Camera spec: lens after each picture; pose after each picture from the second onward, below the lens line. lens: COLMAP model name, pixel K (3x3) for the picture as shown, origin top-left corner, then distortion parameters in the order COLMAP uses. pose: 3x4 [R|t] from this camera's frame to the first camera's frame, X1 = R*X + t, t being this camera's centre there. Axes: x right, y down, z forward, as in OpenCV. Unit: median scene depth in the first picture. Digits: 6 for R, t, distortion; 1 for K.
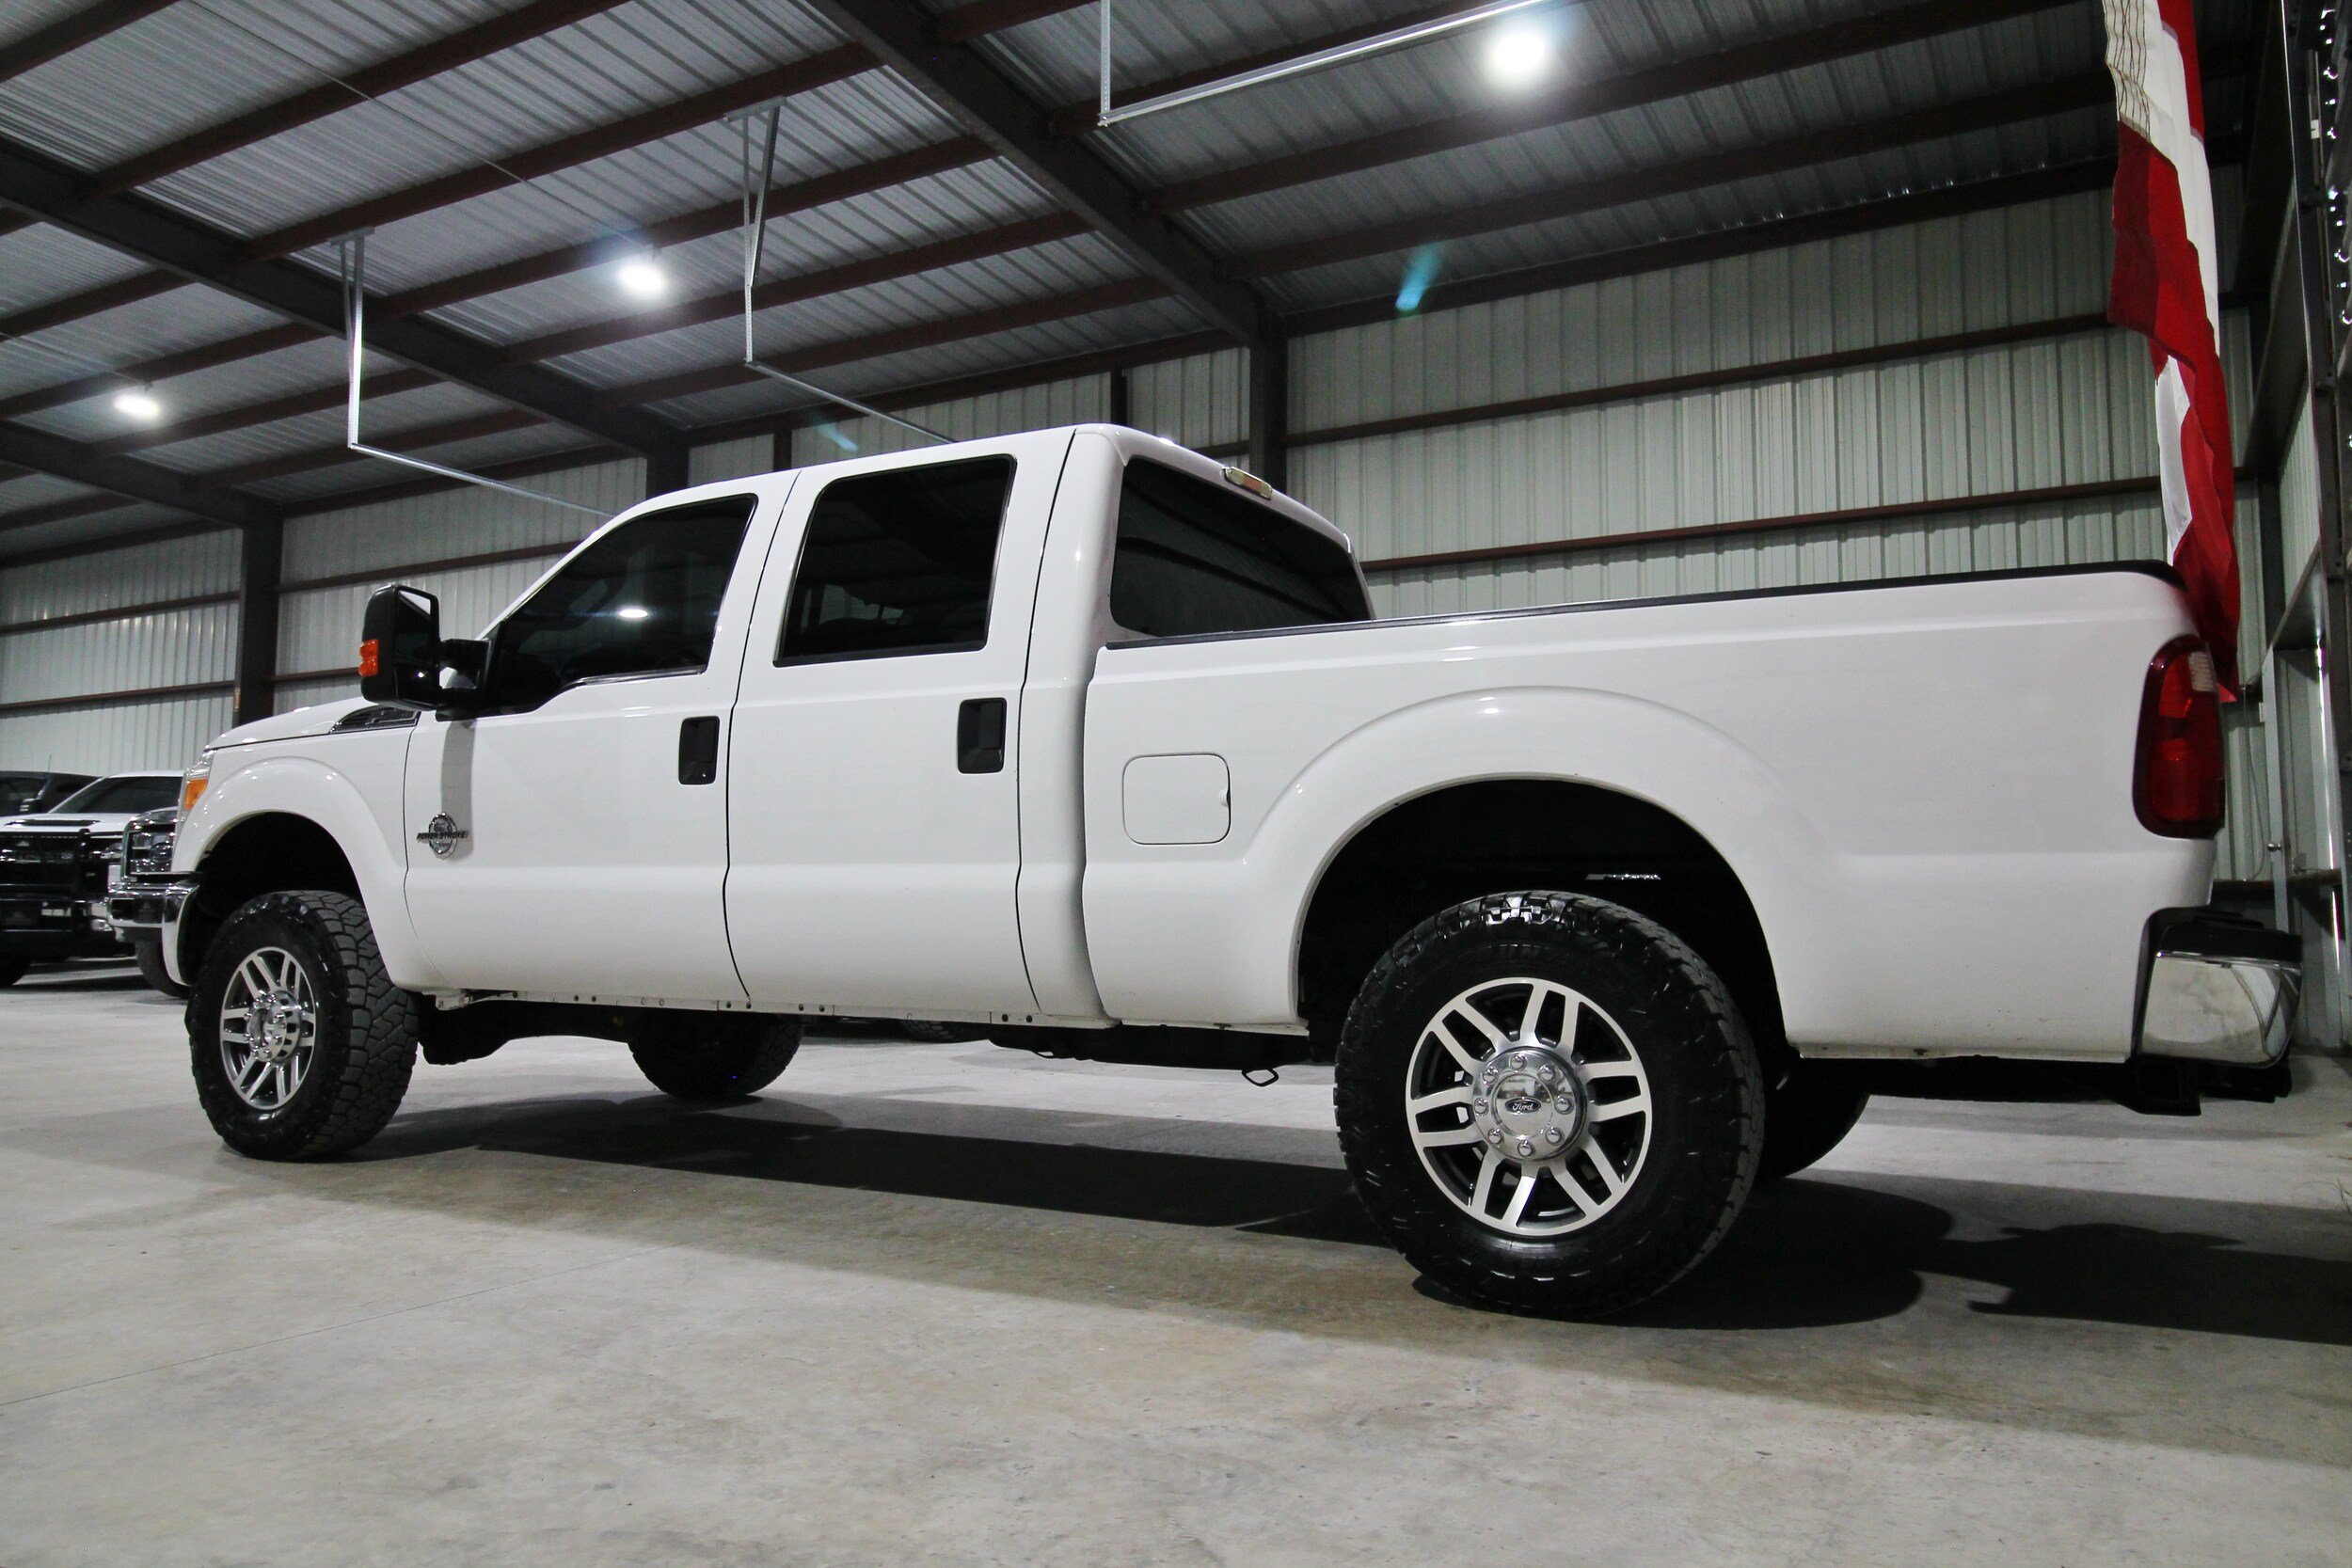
lens RADIAL K [[1644.0, 0, 1201.8], [0, 1644.0, 771.0], [0, 0, 1]] dist [0.001976, 0.002497]
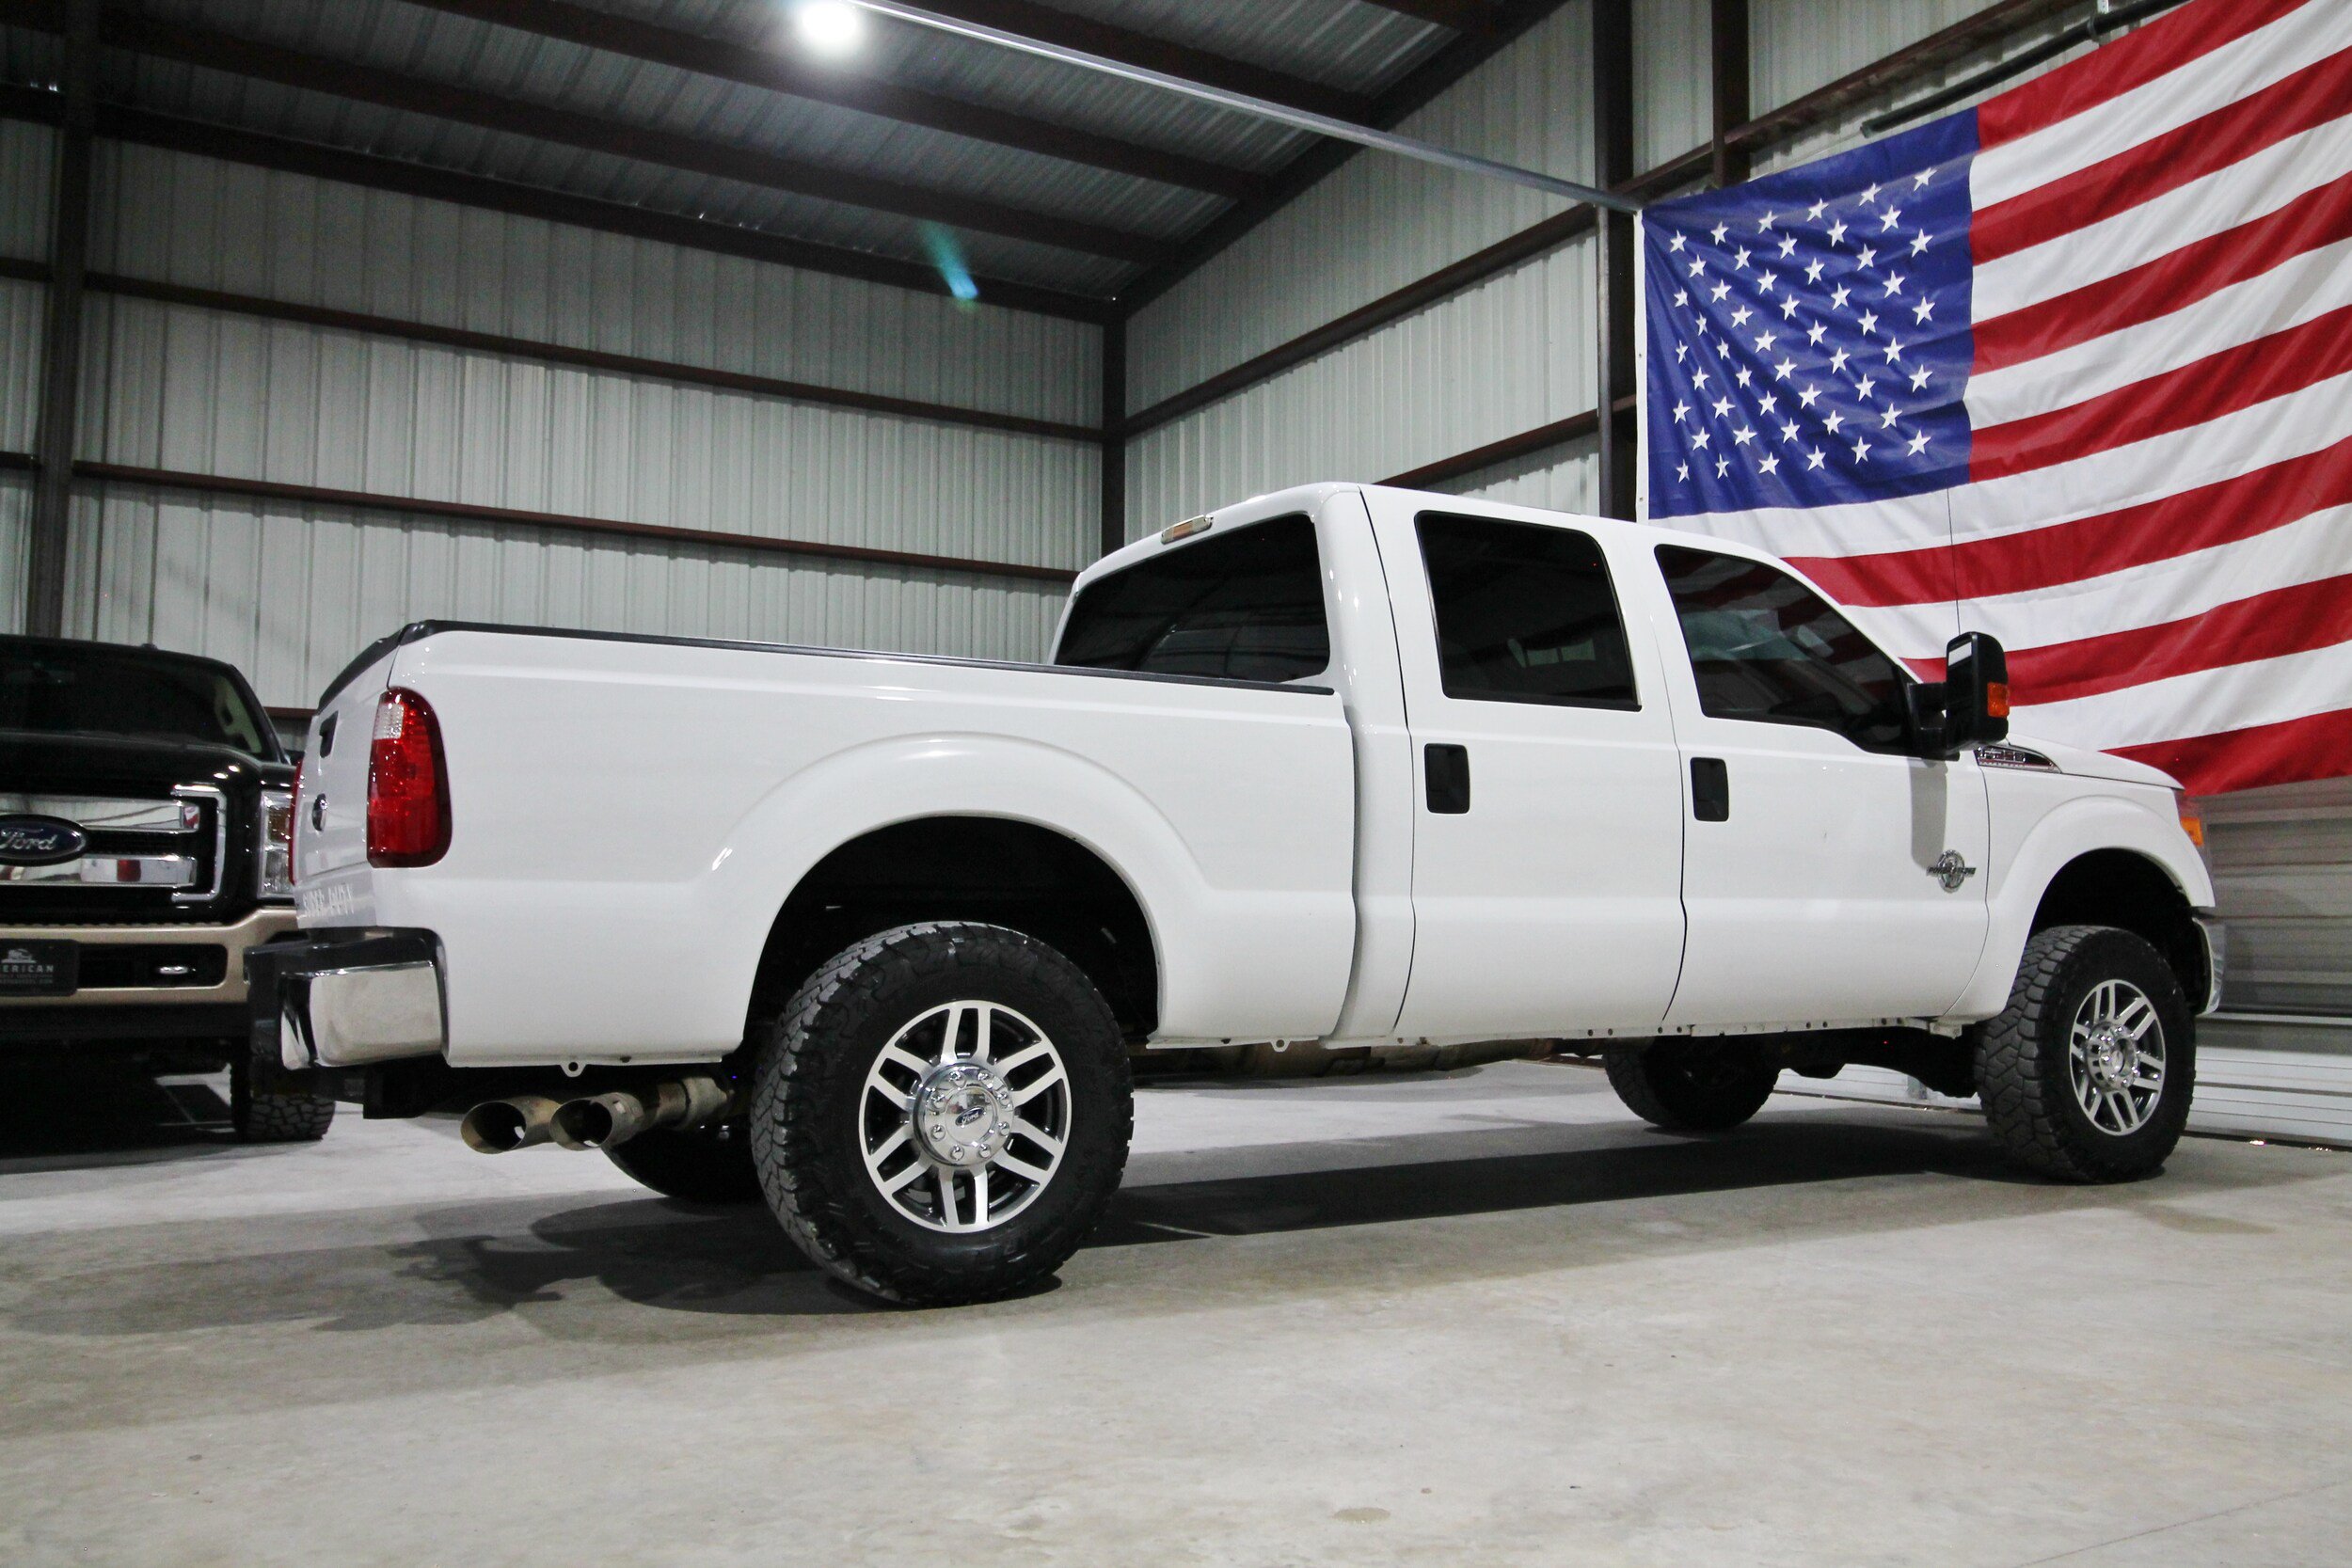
lens RADIAL K [[1859.7, 0, 1168.4], [0, 1859.7, 787.8], [0, 0, 1]] dist [0.008722, -0.000483]
pose [[0.506079, 0.062699, 0.860205, -0.491609], [-0.067045, 0.997196, -0.033239, 0.016241], [-0.859877, -0.040851, 0.508864, 0.230033]]
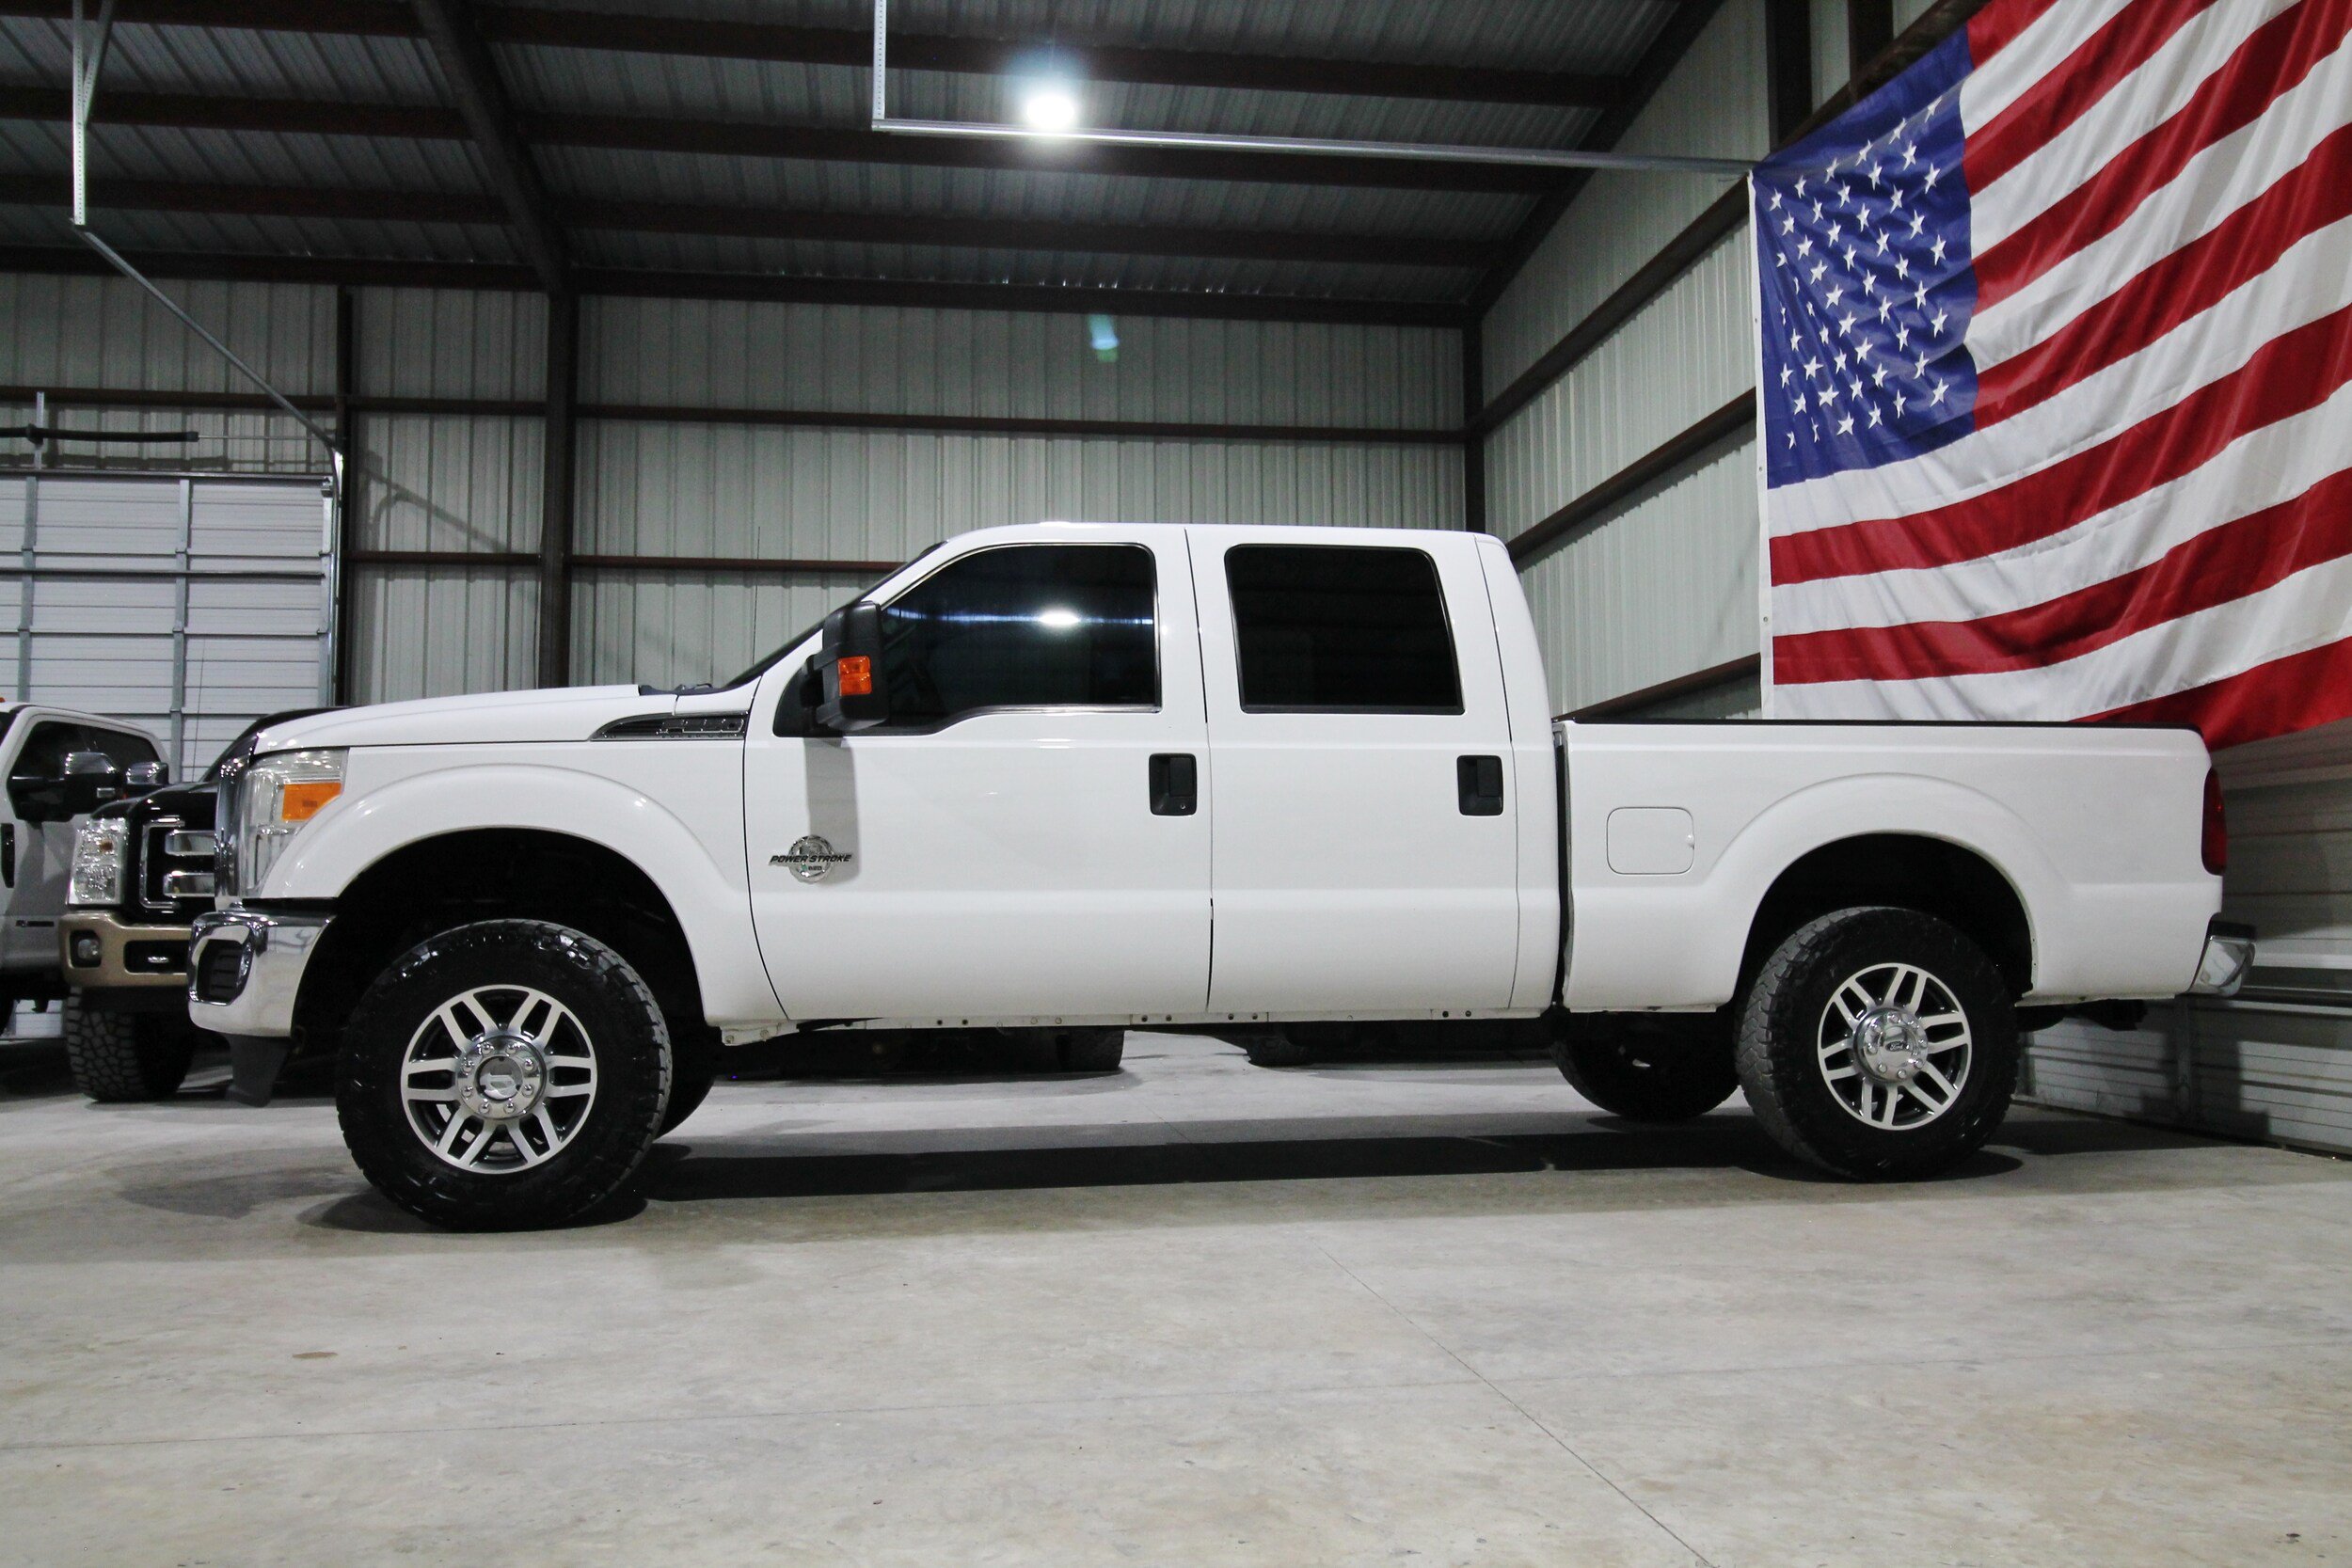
lens RADIAL K [[1848.4, 0, 1173.6], [0, 1848.4, 784.3], [0, 0, 1]] dist [0.008957, -0.006334]
pose [[0.795697, 0.034859, 0.604691, -0.365675], [-0.036002, 0.999299, -0.010233, 0.000034], [-0.604624, -0.013628, 0.796395, 0.008160]]
